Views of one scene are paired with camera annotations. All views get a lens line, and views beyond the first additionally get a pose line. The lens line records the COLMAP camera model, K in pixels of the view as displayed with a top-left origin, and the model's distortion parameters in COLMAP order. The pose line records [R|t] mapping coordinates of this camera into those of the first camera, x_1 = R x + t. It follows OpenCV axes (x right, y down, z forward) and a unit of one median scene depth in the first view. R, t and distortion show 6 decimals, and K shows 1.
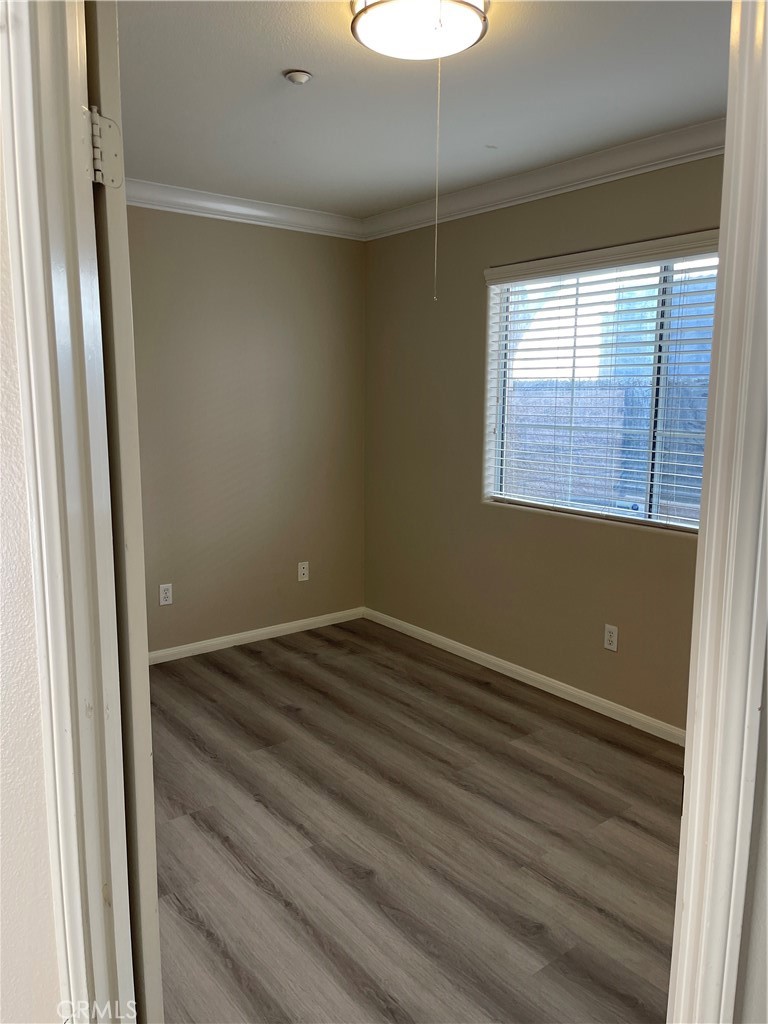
lens RADIAL K [[766.9, 0, 387.3], [0, 766.9, 519.1], [0, 0, 1]] dist [0.083022, -0.107939]
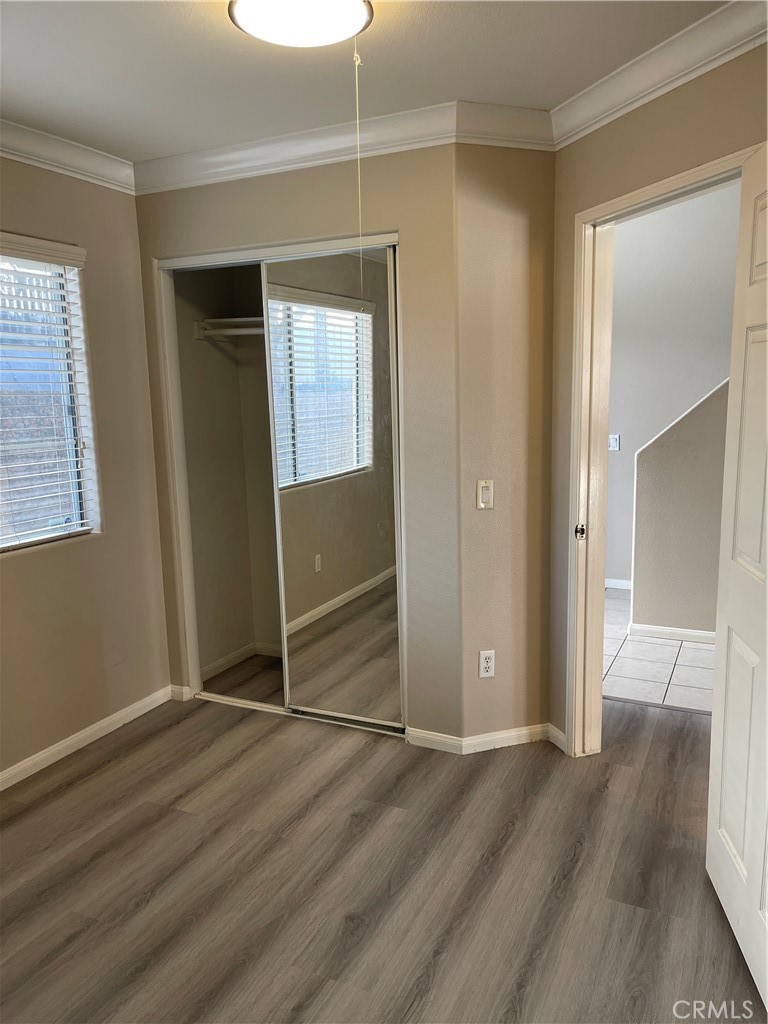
lens RADIAL K [[766.9, 0, 387.3], [0, 766.9, 519.1], [0, 0, 1]] dist [0.083022, -0.107939]
pose [[-0.448538, -0.145204, 0.881890, -0.835909], [0.165270, 0.956224, 0.241500, -0.224257], [-0.878351, 0.254072, -0.404905, 1.292945]]
